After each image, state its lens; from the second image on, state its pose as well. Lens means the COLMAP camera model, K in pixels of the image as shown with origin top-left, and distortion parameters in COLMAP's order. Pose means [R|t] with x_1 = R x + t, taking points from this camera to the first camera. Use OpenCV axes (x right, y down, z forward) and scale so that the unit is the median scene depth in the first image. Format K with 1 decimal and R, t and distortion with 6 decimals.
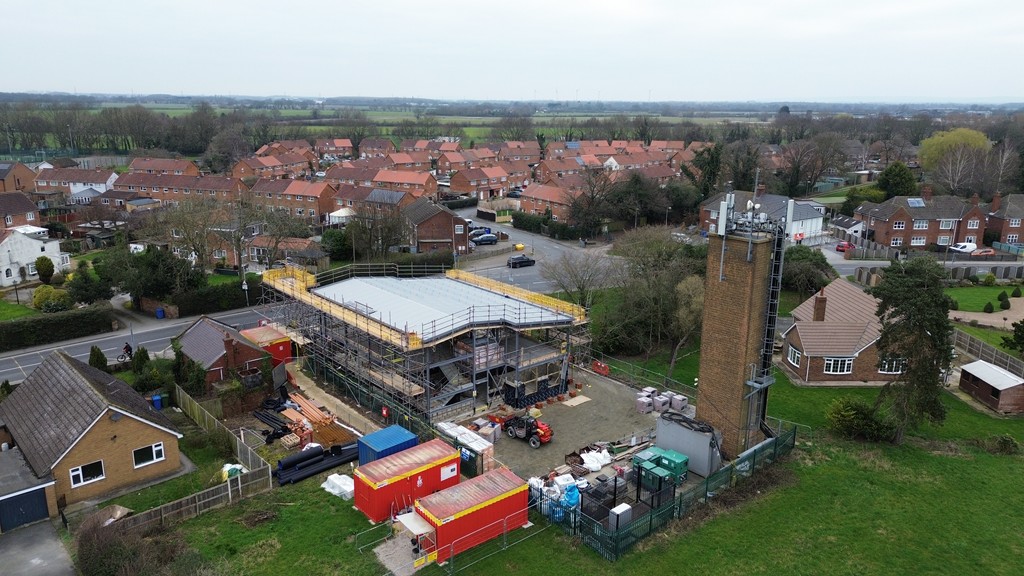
lens RADIAL K [[719.8, 0, 512.0], [0, 719.8, 288.0], [0, 0, 1]] dist [0.084516, -0.076714]
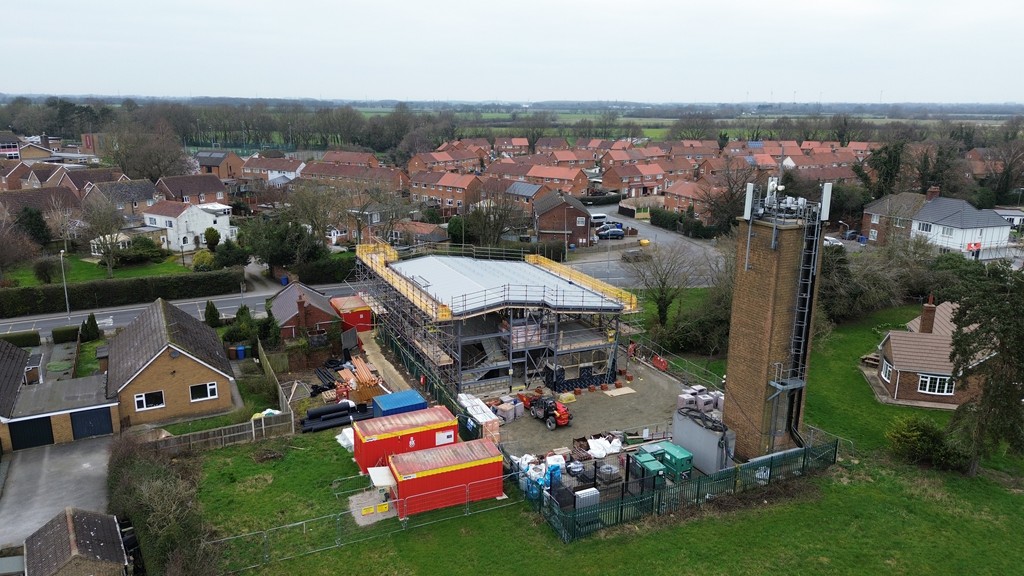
lens RADIAL K [[719.8, 0, 512.0], [0, 719.8, 288.0], [0, 0, 1]] dist [0.084516, -0.076714]
pose [[0.962583, 0.066225, -0.262771, 0.200230], [-0.067503, 0.997710, 0.004171, 0.024145], [0.262446, 0.013723, 0.964849, 0.025886]]
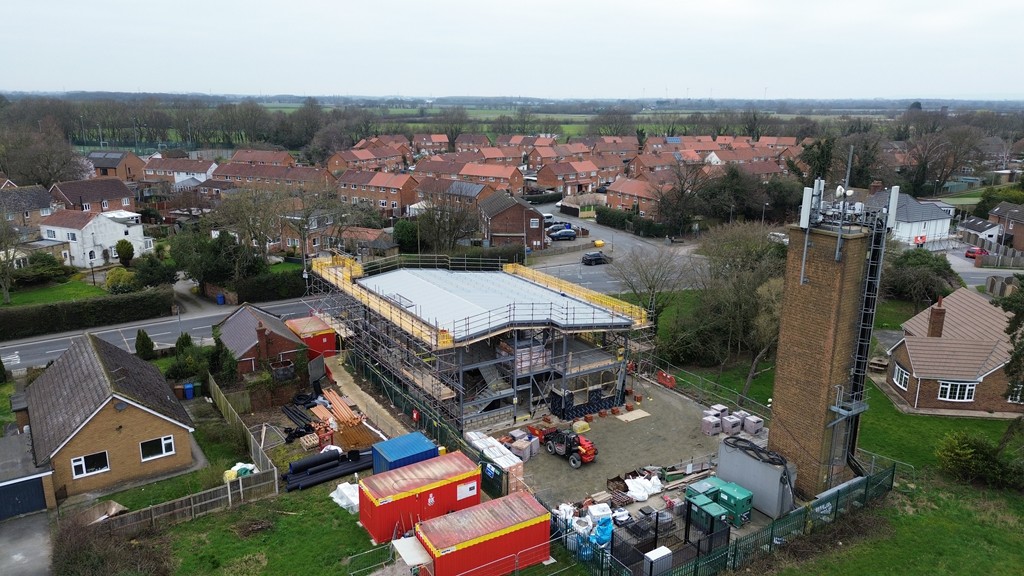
lens RADIAL K [[719.8, 0, 512.0], [0, 719.8, 288.0], [0, 0, 1]] dist [0.084516, -0.076714]
pose [[0.989727, 0.034381, -0.138774, 0.061847], [-0.034220, 0.999408, 0.003545, 0.003025], [0.138814, 0.001241, 0.990318, 0.106331]]
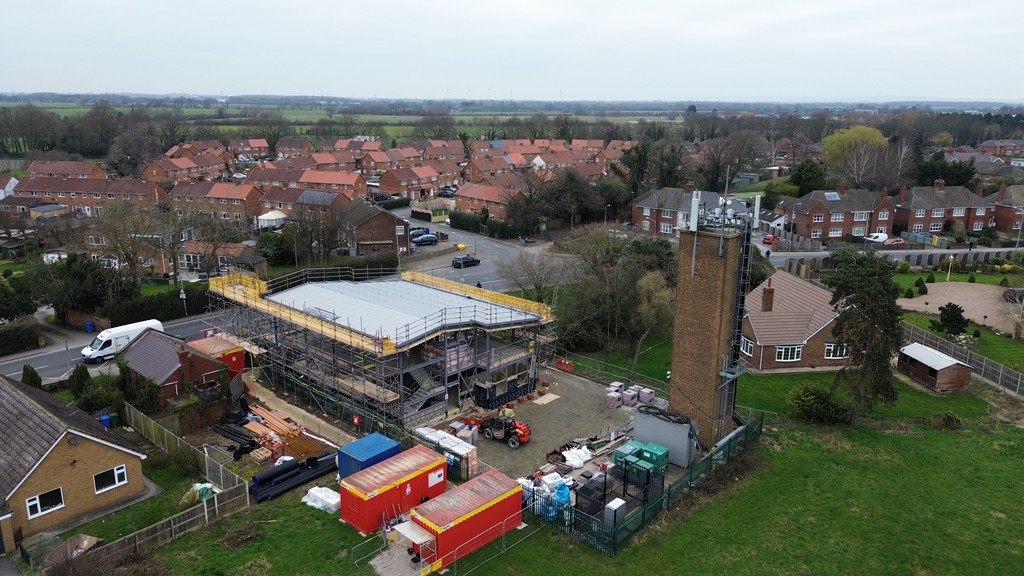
lens RADIAL K [[719.8, 0, 512.0], [0, 719.8, 288.0], [0, 0, 1]] dist [0.084516, -0.076714]
pose [[0.993156, -0.030297, 0.112797, -0.067791], [0.030122, 0.999541, 0.003258, -0.002860], [-0.112844, 0.000162, 0.993613, 0.007956]]
